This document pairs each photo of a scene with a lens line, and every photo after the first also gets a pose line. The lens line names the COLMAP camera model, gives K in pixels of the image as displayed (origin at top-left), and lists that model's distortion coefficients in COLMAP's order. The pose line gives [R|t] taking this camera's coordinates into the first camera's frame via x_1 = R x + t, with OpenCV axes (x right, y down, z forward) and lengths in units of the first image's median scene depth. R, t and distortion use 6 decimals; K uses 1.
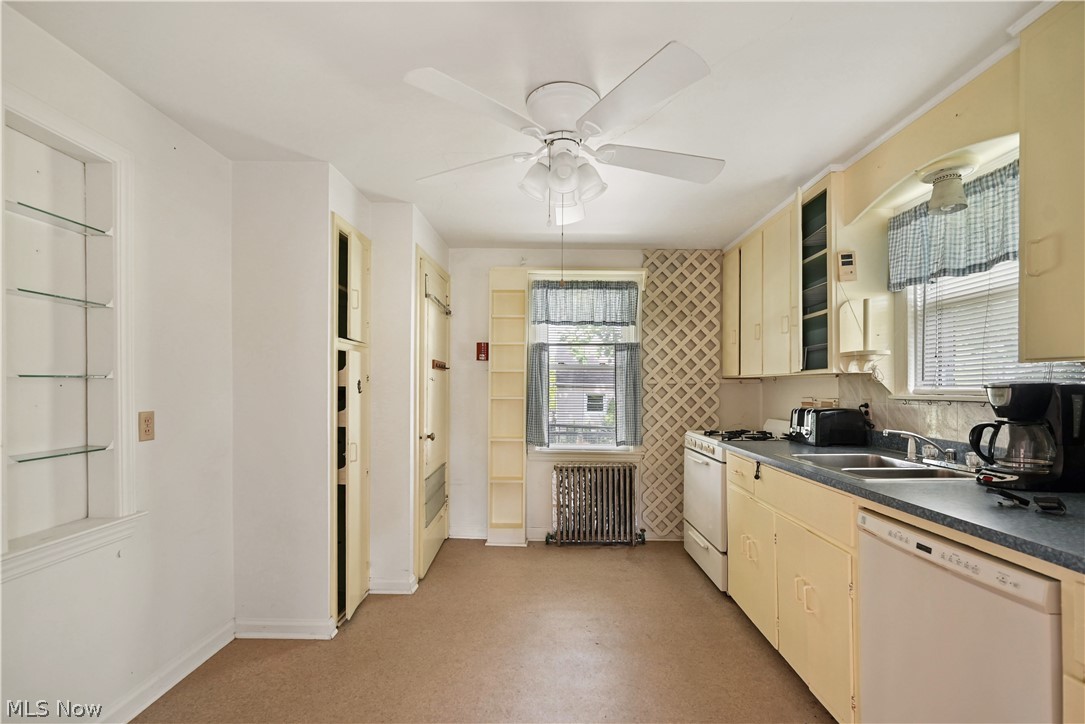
lens RADIAL K [[477.9, 0, 542.5], [0, 477.9, 362.0], [0, 0, 1]] dist [0.000429, 0.000040]
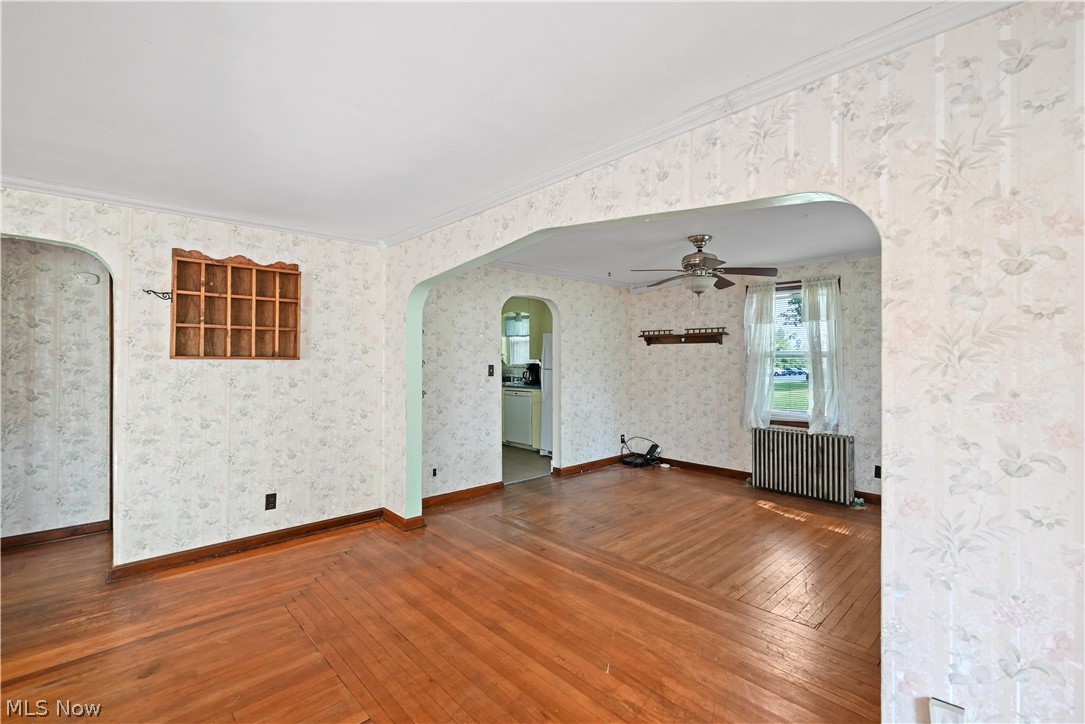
lens RADIAL K [[477.9, 0, 542.5], [0, 477.9, 362.0], [0, 0, 1]] dist [0.000429, 0.000040]
pose [[0.725527, -0.005471, 0.688172, -2.219708], [-0.003875, 0.999920, 0.012035, -0.026840], [-0.688183, -0.011398, 0.725448, -2.569386]]
